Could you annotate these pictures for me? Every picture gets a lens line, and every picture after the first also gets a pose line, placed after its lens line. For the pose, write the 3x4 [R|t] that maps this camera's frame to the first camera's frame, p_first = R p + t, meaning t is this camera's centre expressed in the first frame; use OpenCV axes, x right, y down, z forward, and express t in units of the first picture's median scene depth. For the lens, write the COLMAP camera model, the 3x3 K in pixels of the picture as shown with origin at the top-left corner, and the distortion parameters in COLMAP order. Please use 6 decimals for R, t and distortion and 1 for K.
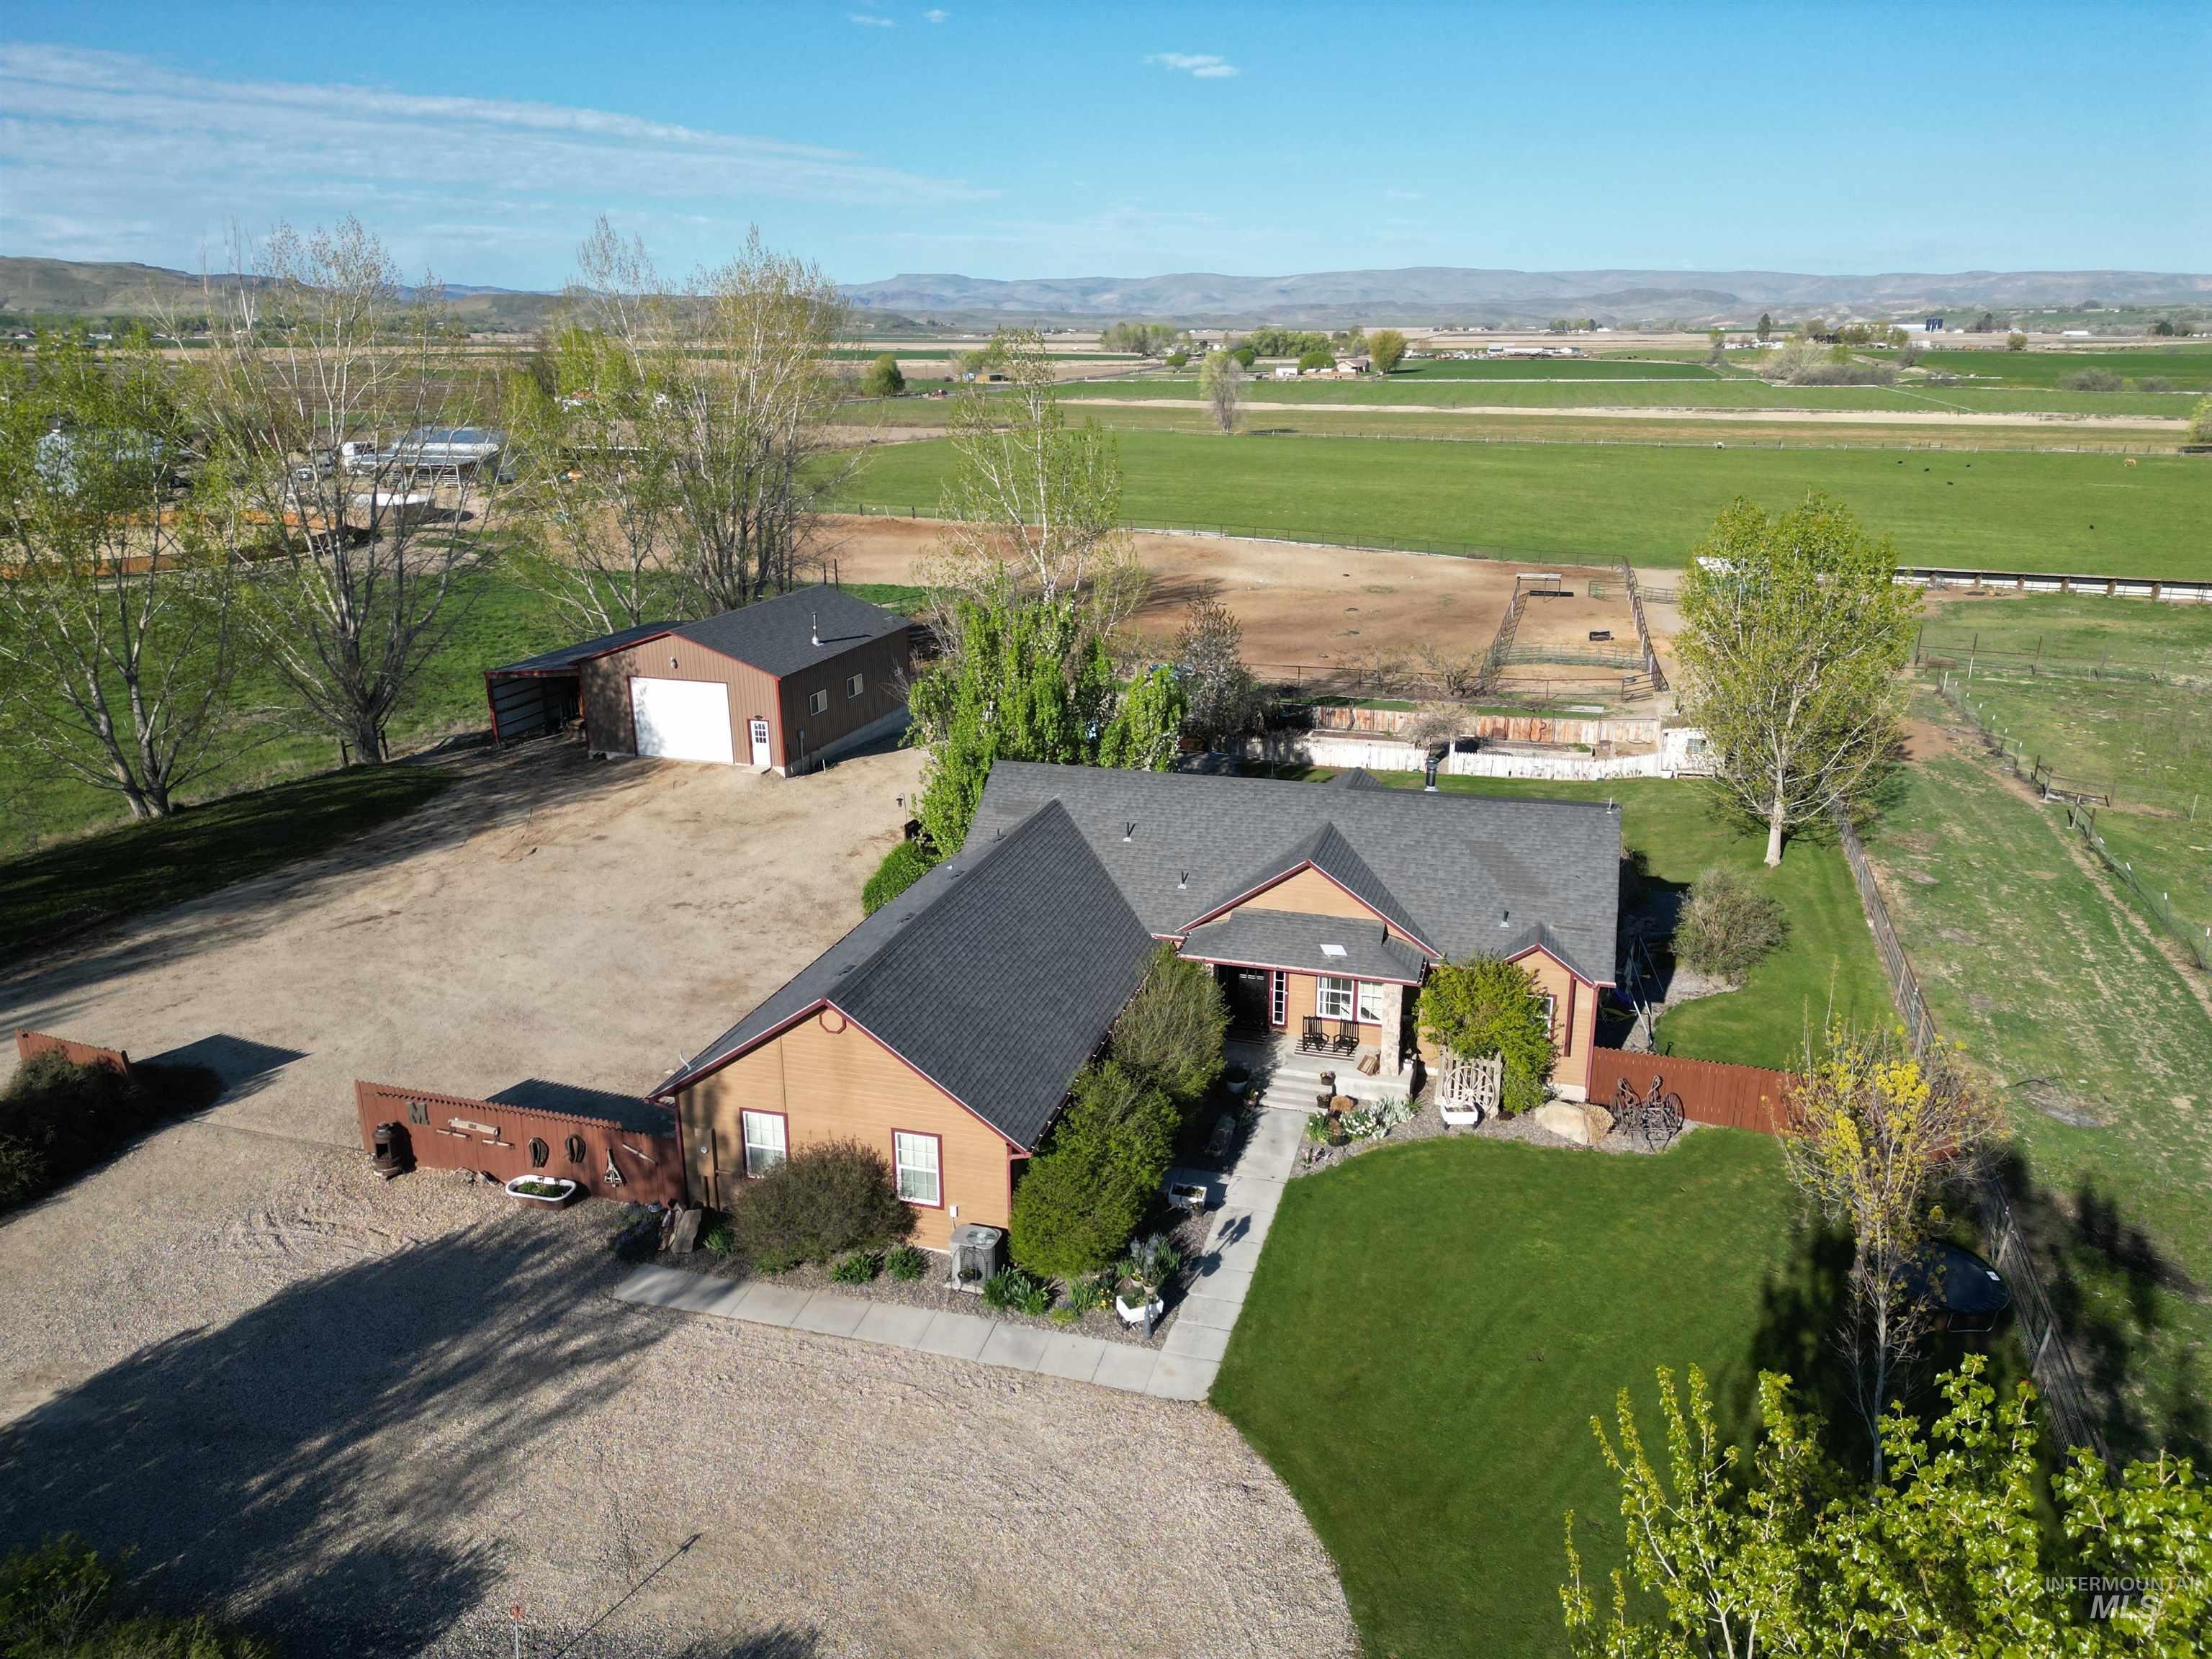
lens RADIAL K [[1549.9, 0, 1106.0], [0, 1549.9, 829.5], [0, 0, 1]] dist [0.080672, -0.081001]
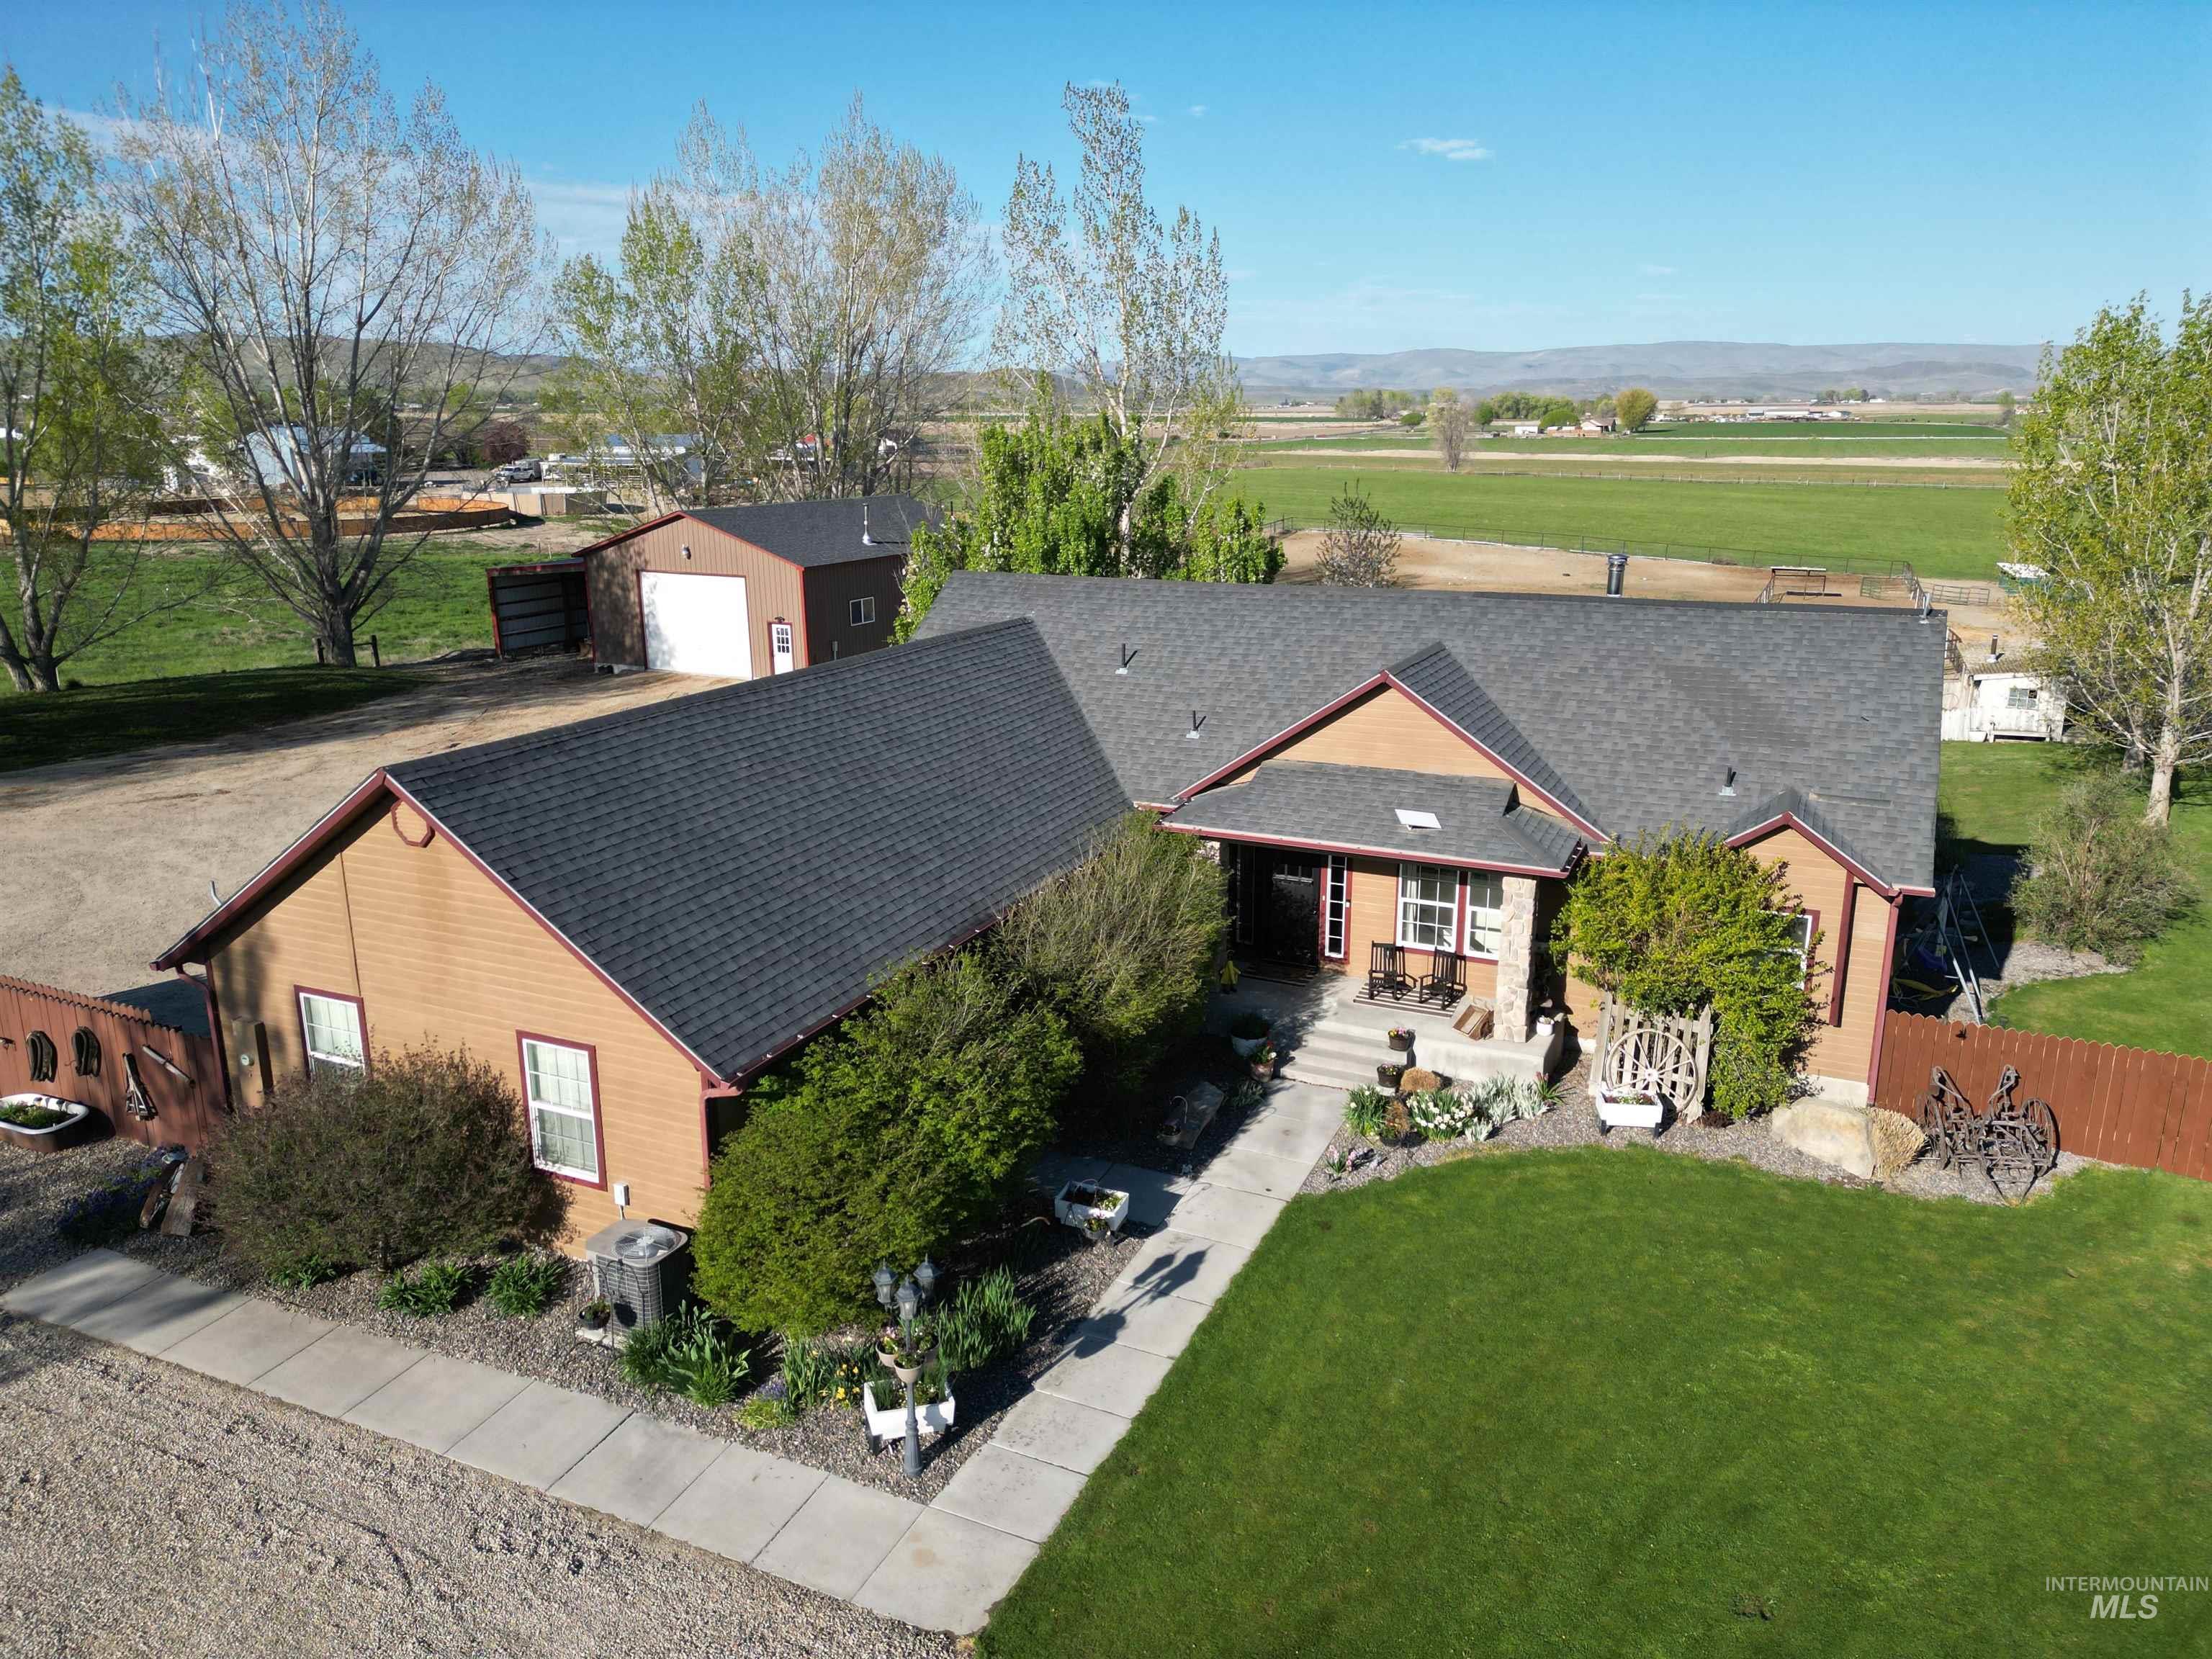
lens RADIAL K [[1549.9, 0, 1106.0], [0, 1549.9, 829.5], [0, 0, 1]] dist [0.080672, -0.081001]
pose [[0.989143, 0.041516, -0.140967, 0.090997], [-0.047721, 0.998022, -0.040928, 0.089558], [0.138989, 0.047211, 0.989168, 0.324432]]
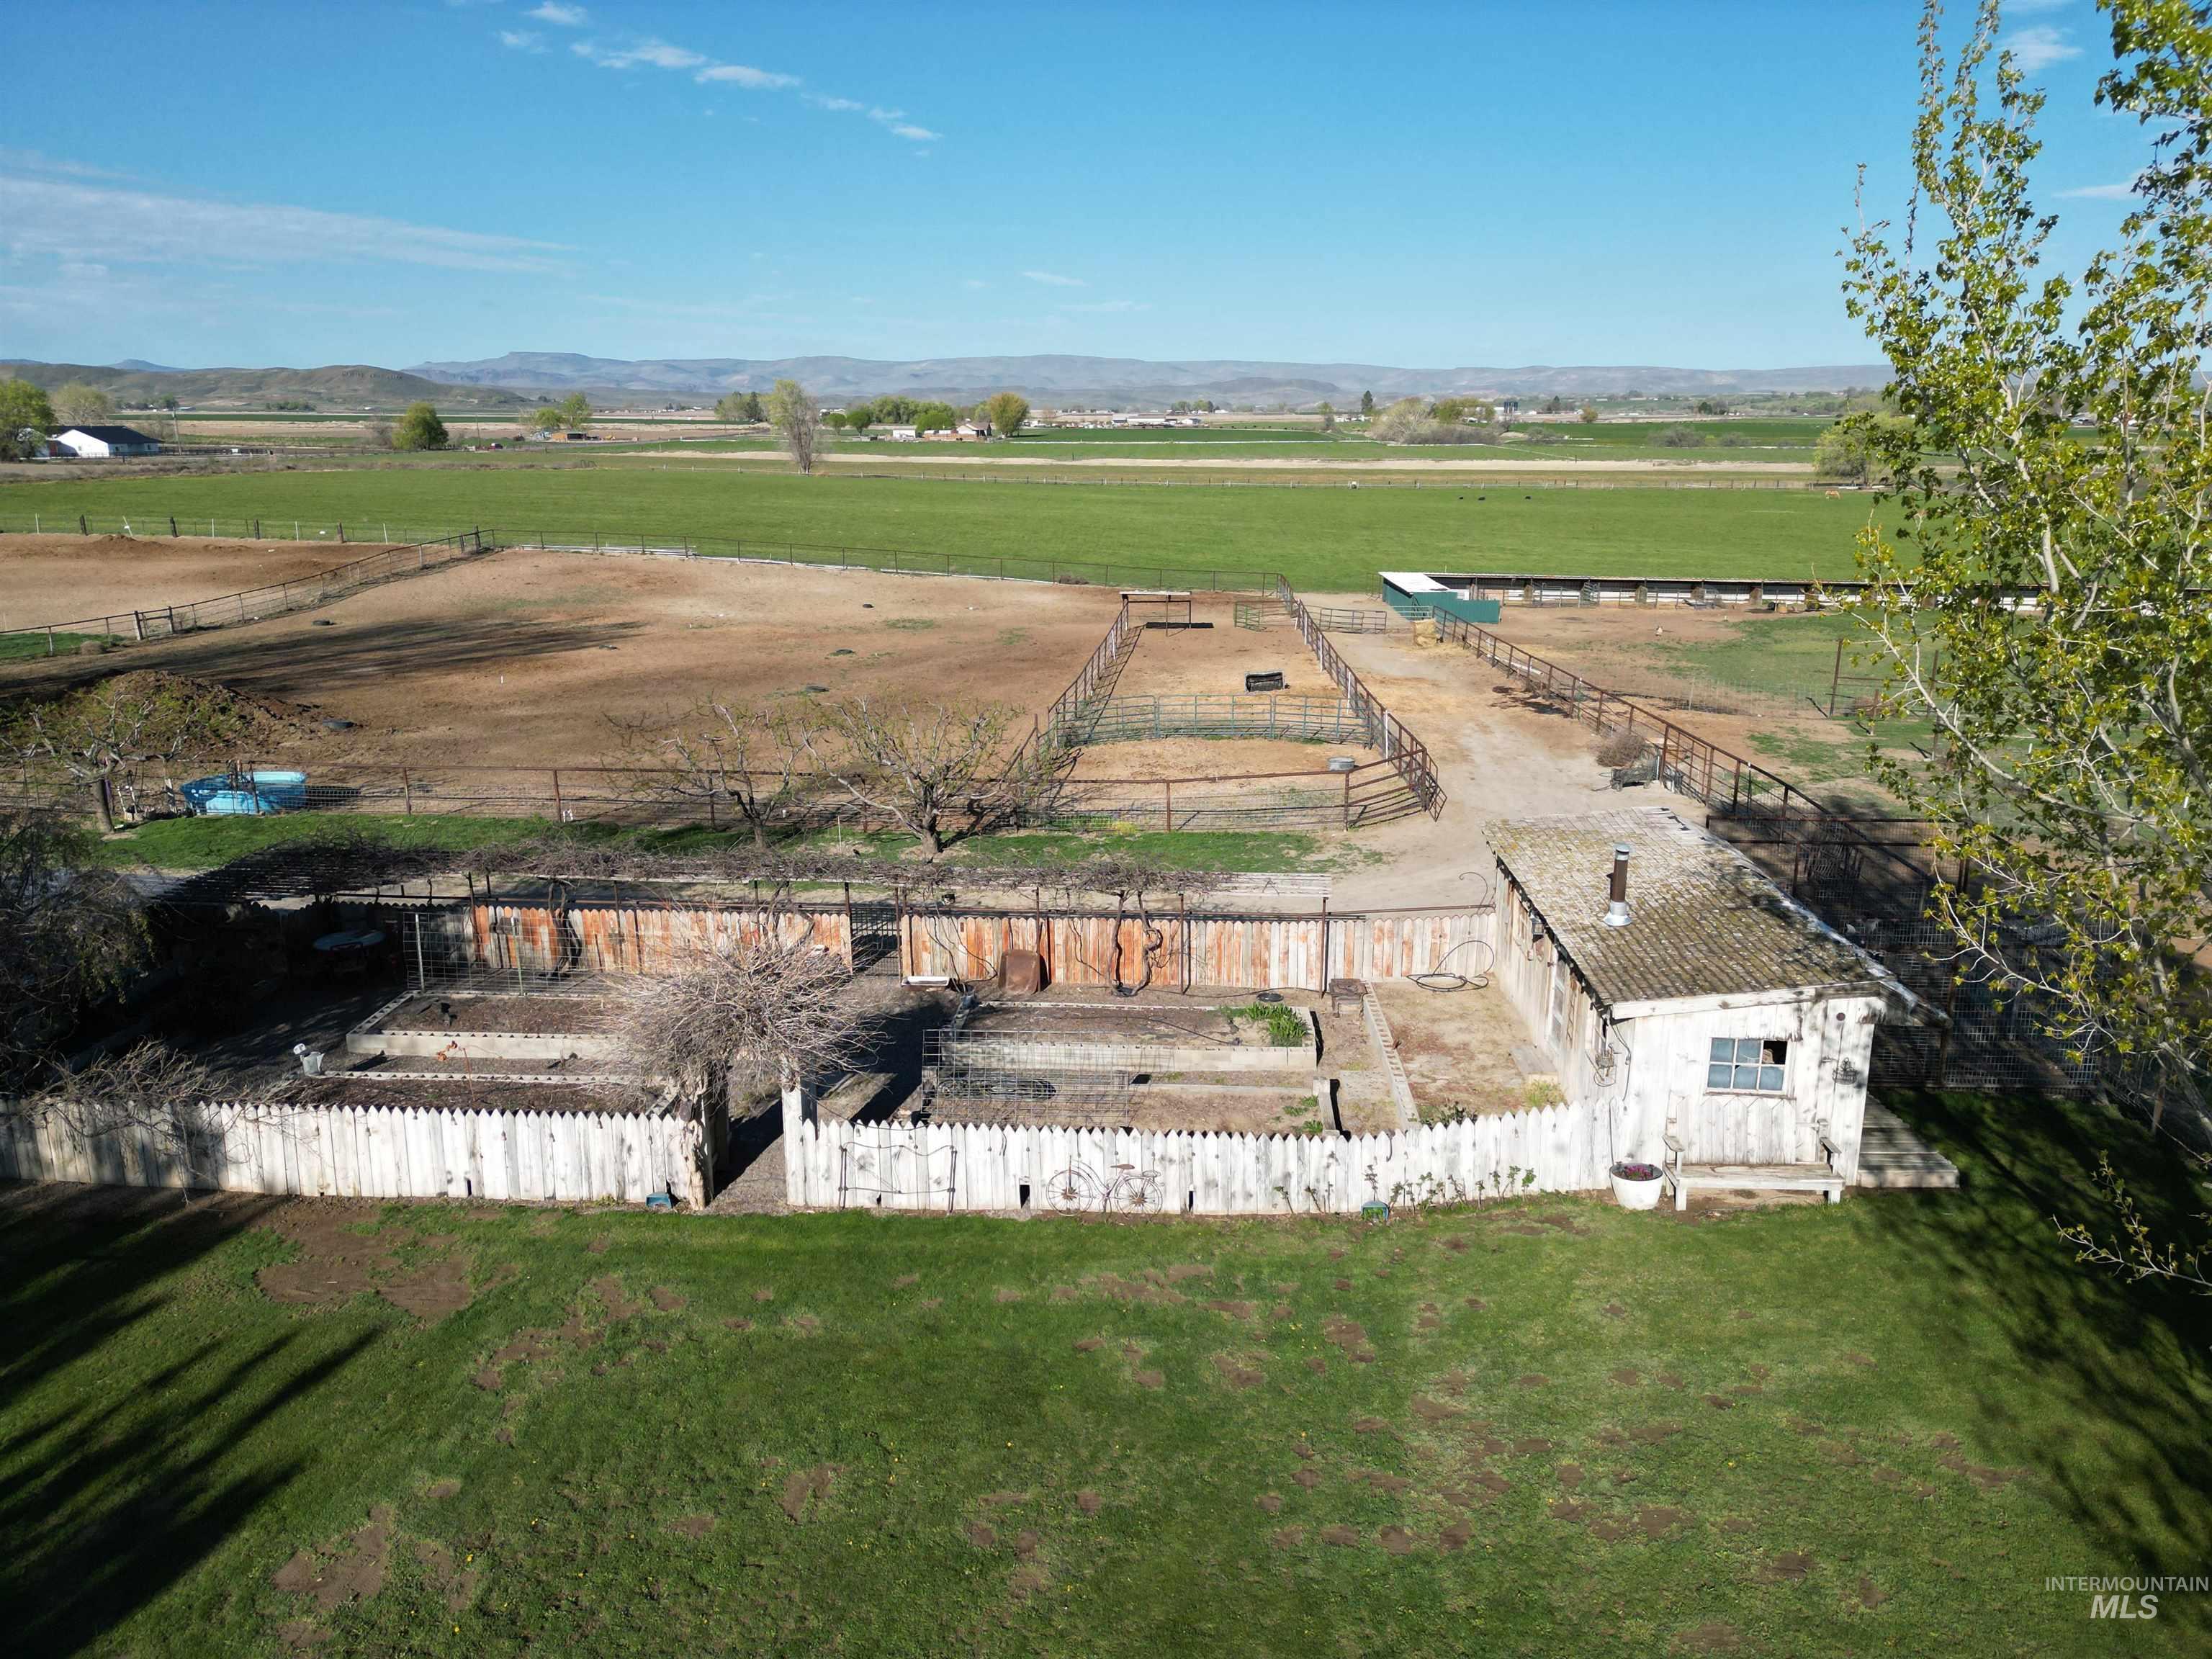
lens RADIAL K [[1549.9, 0, 1106.0], [0, 1549.9, 829.5], [0, 0, 1]] dist [0.080672, -0.081001]
pose [[0.975376, -0.053694, 0.213912, 0.352419], [0.064139, 0.997049, -0.042184, -0.131220], [-0.211016, 0.054865, 0.975942, 1.194108]]
